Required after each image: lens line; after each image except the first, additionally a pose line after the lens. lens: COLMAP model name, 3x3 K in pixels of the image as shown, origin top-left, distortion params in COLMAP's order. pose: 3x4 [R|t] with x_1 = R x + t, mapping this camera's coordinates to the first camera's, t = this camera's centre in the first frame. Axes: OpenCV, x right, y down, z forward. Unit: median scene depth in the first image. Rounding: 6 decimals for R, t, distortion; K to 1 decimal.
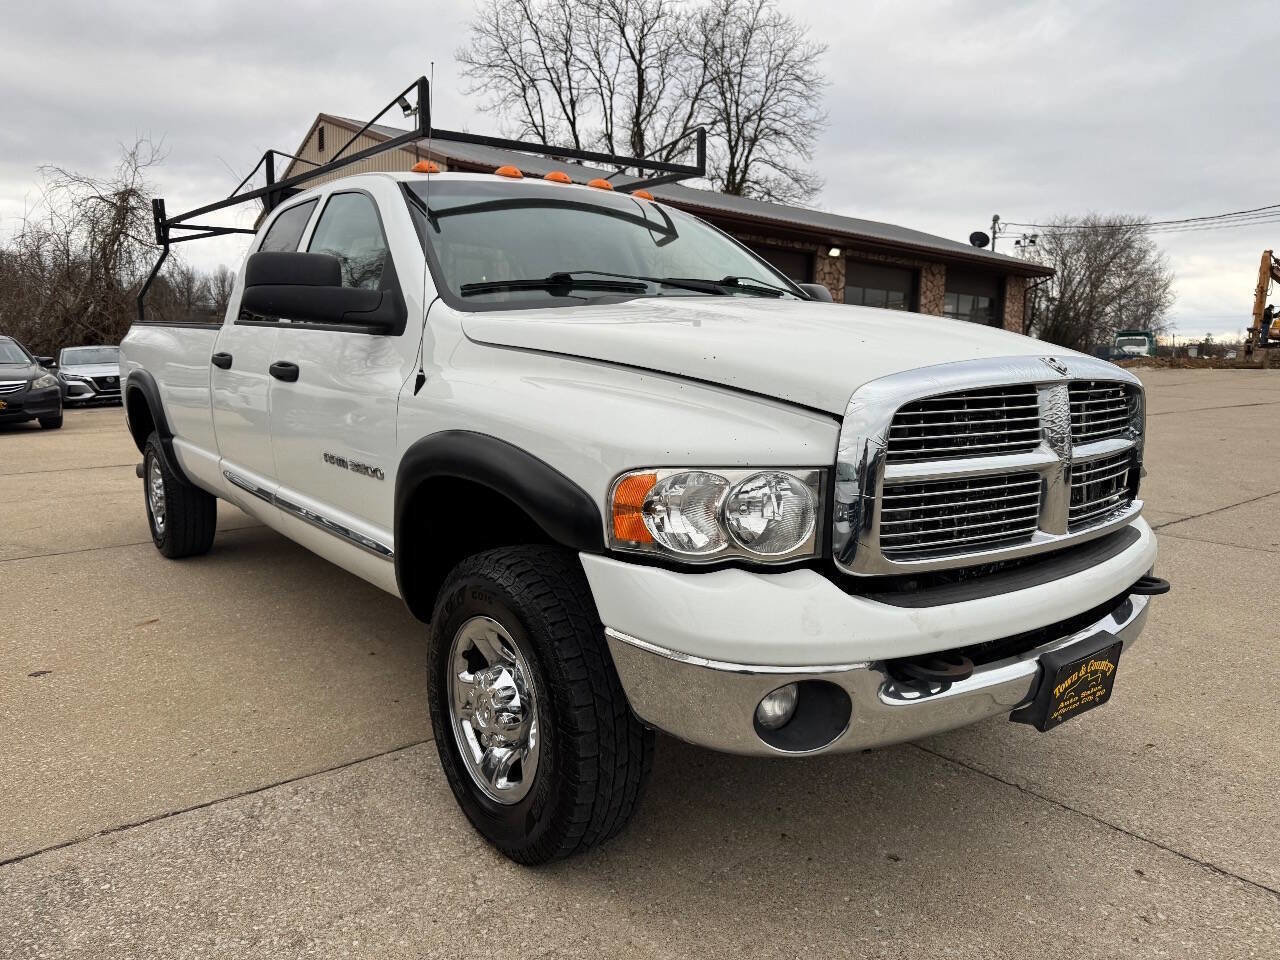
lens RADIAL K [[879.3, 0, 637.8], [0, 879.3, 478.1], [0, 0, 1]] dist [0.031864, -0.040993]
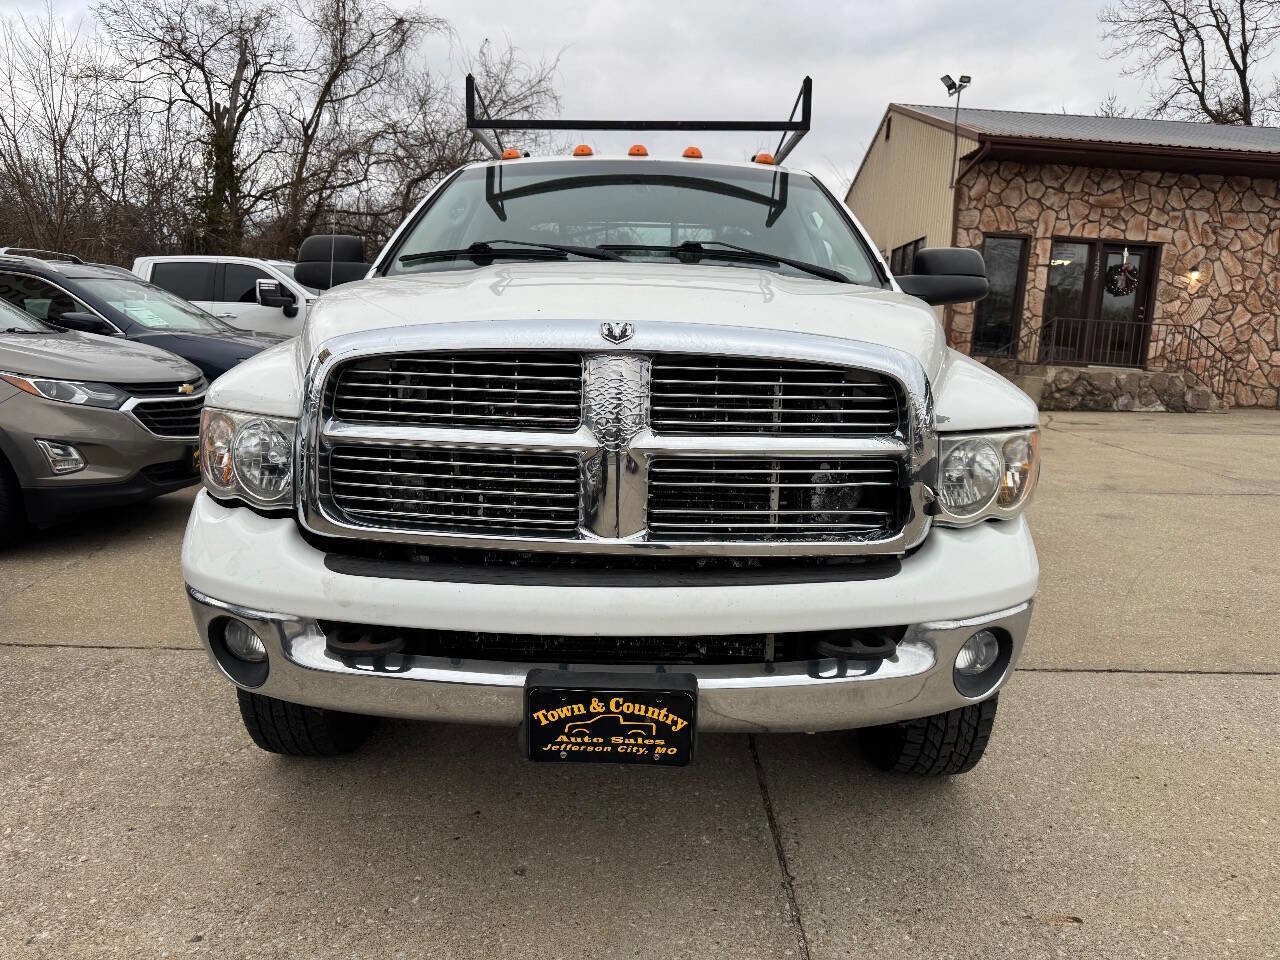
lens RADIAL K [[879.3, 0, 636.6], [0, 879.3, 478.3], [0, 0, 1]] dist [0.031864, -0.040993]
pose [[0.790010, 0.118830, -0.601468, 0.712737], [-0.111917, 0.992505, 0.049086, -0.024739], [0.602793, 0.028536, 0.797387, 0.267439]]
